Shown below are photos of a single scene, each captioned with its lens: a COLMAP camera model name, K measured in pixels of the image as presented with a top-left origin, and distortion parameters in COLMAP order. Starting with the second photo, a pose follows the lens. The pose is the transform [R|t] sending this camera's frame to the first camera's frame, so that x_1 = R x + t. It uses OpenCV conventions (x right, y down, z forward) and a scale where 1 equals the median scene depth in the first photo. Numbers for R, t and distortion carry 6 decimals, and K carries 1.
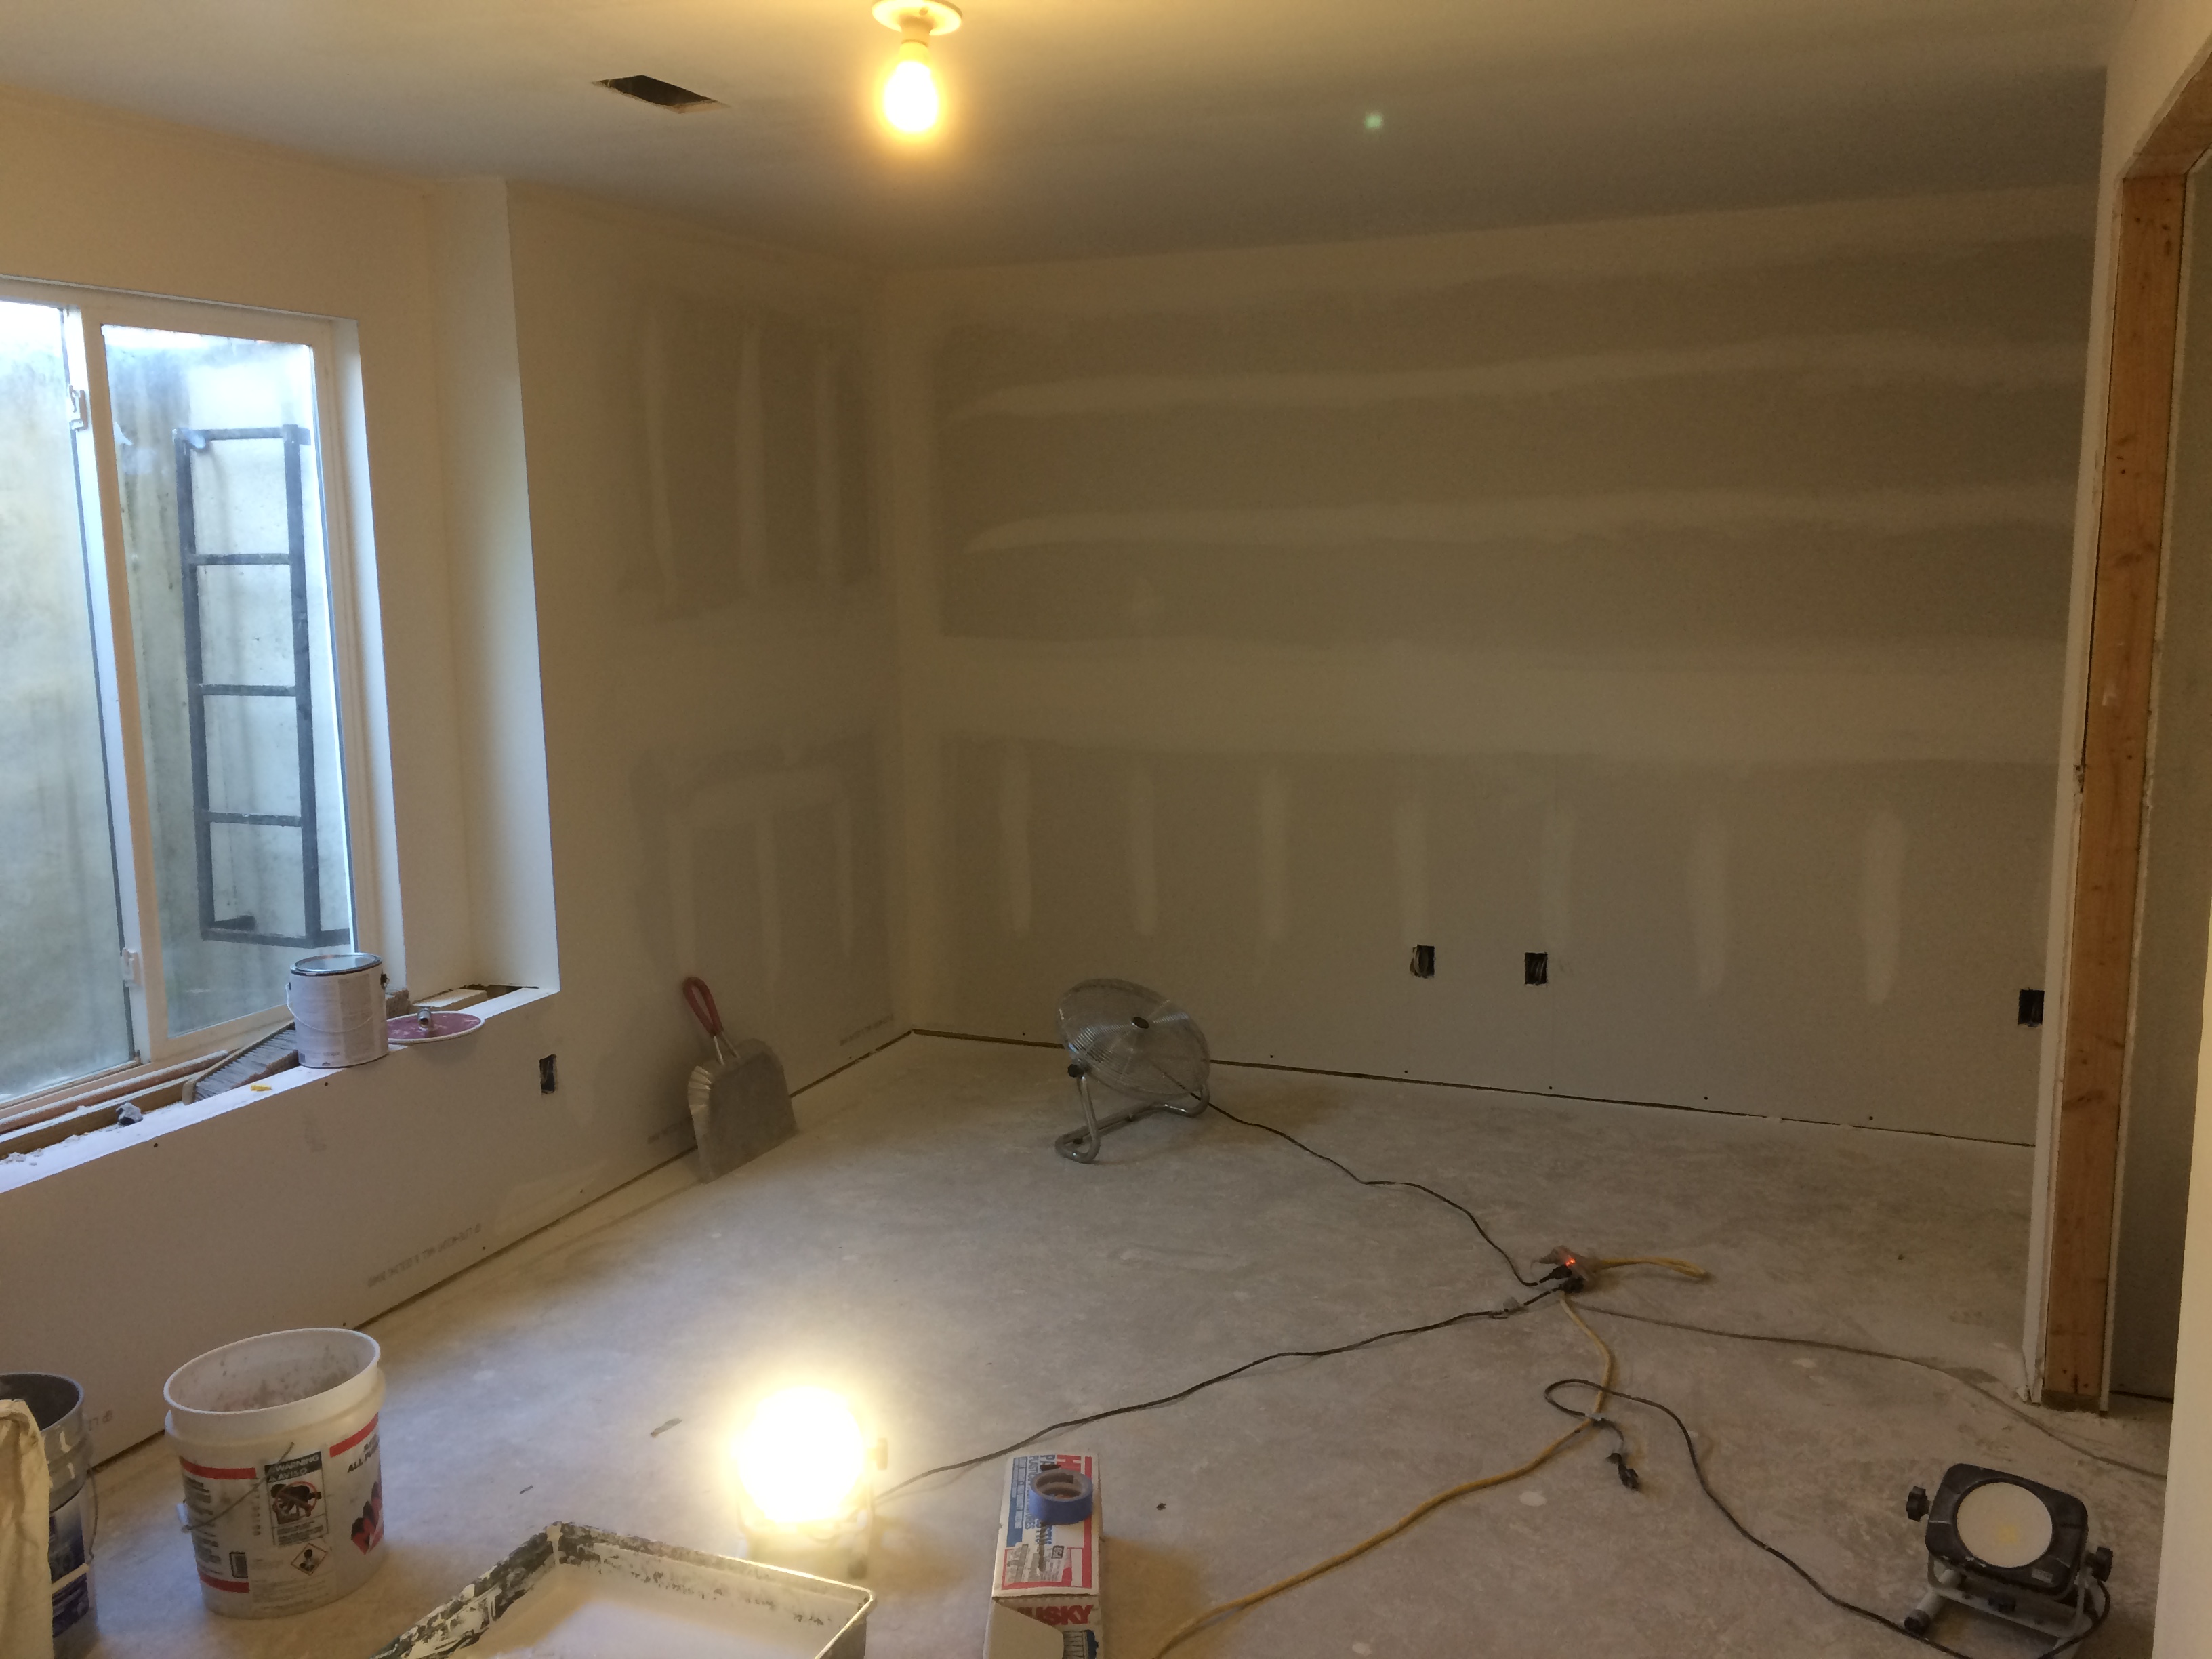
lens RADIAL K [[1885.1, 0, 1106.0], [0, 1885.1, 829.5], [0, 0, 1]] dist [0.129335, -0.160166]
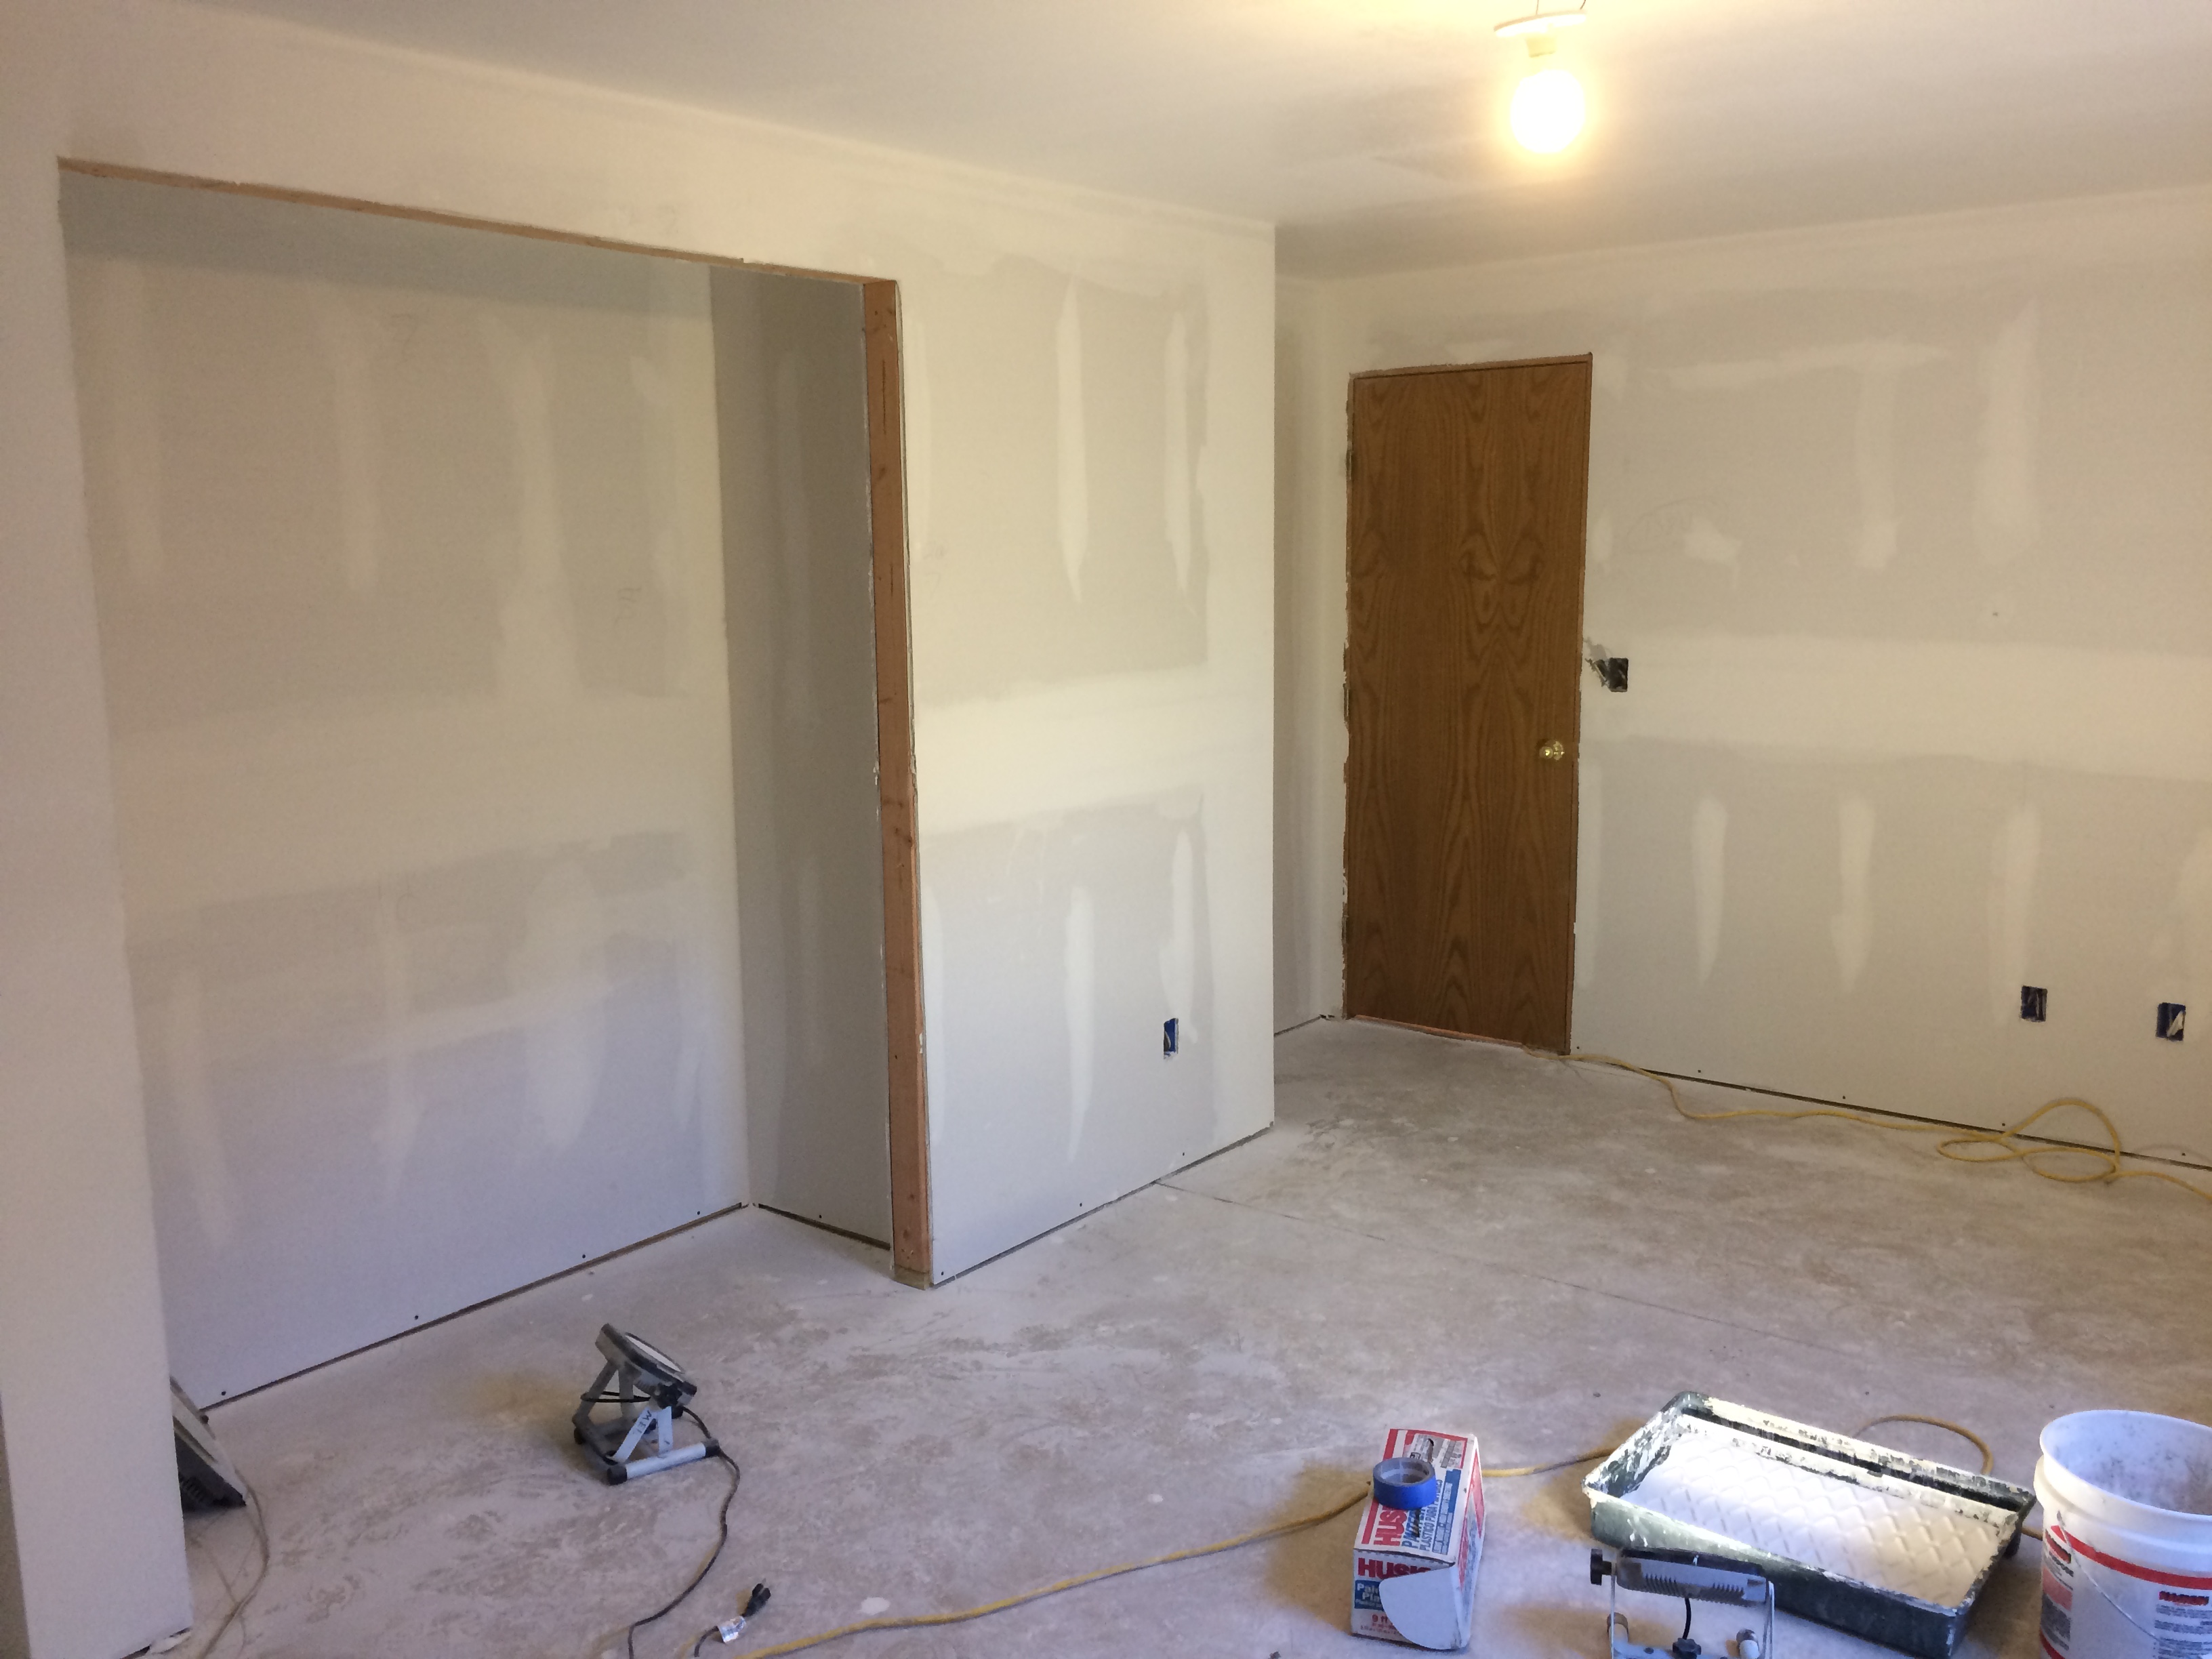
lens RADIAL K [[1885.1, 0, 1106.0], [0, 1885.1, 829.5], [0, 0, 1]] dist [0.129335, -0.160166]
pose [[-0.964078, -0.017830, 0.265022, -0.132289], [0.064844, 0.951759, 0.299917, -0.297855], [-0.257584, 0.306328, -0.916413, 1.840542]]
